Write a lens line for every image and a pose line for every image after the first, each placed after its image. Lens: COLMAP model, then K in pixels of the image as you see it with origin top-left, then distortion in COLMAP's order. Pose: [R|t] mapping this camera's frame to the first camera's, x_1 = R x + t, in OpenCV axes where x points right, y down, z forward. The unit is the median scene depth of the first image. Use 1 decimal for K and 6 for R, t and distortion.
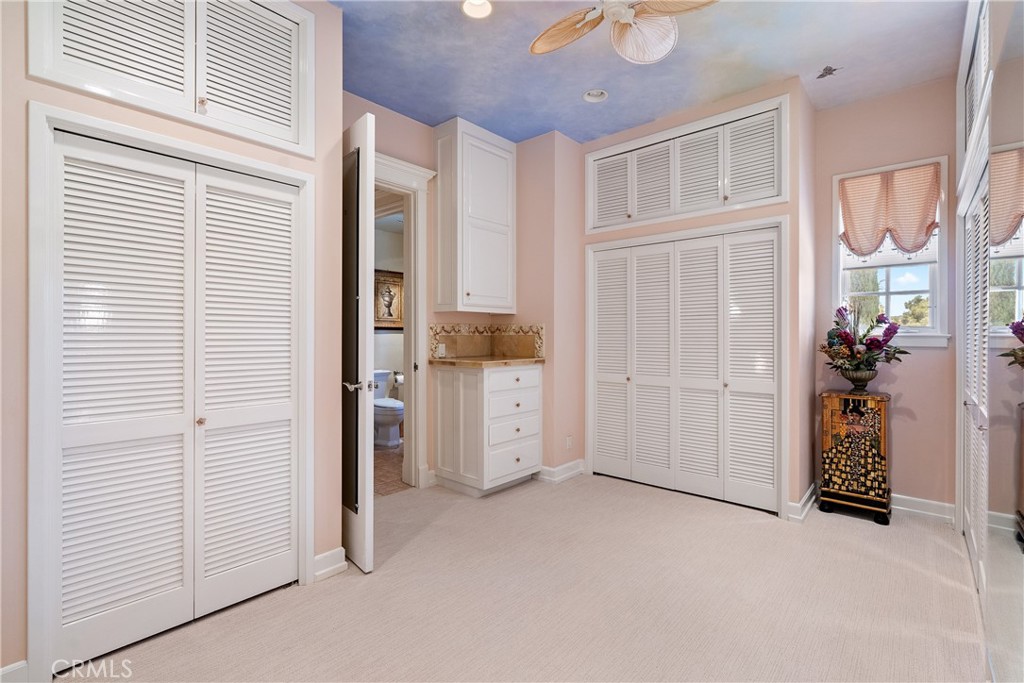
lens RADIAL K [[467.8, 0, 513.4], [0, 467.8, 328.1], [0, 0, 1]] dist [0.000593, 0.000149]
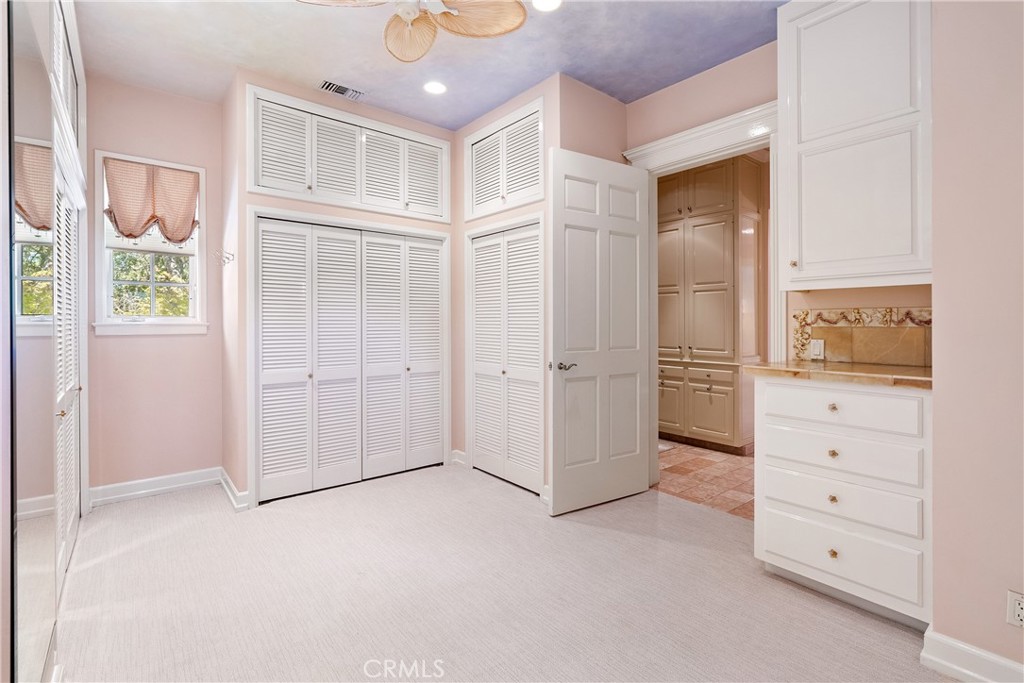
lens RADIAL K [[467.8, 0, 513.4], [0, 467.8, 328.1], [0, 0, 1]] dist [0.000593, 0.000149]
pose [[-0.164156, 0.000448, -0.986434, 0.587639], [0.007241, 0.999974, -0.000751, 0.014608], [0.986408, -0.007266, -0.164155, 0.694137]]
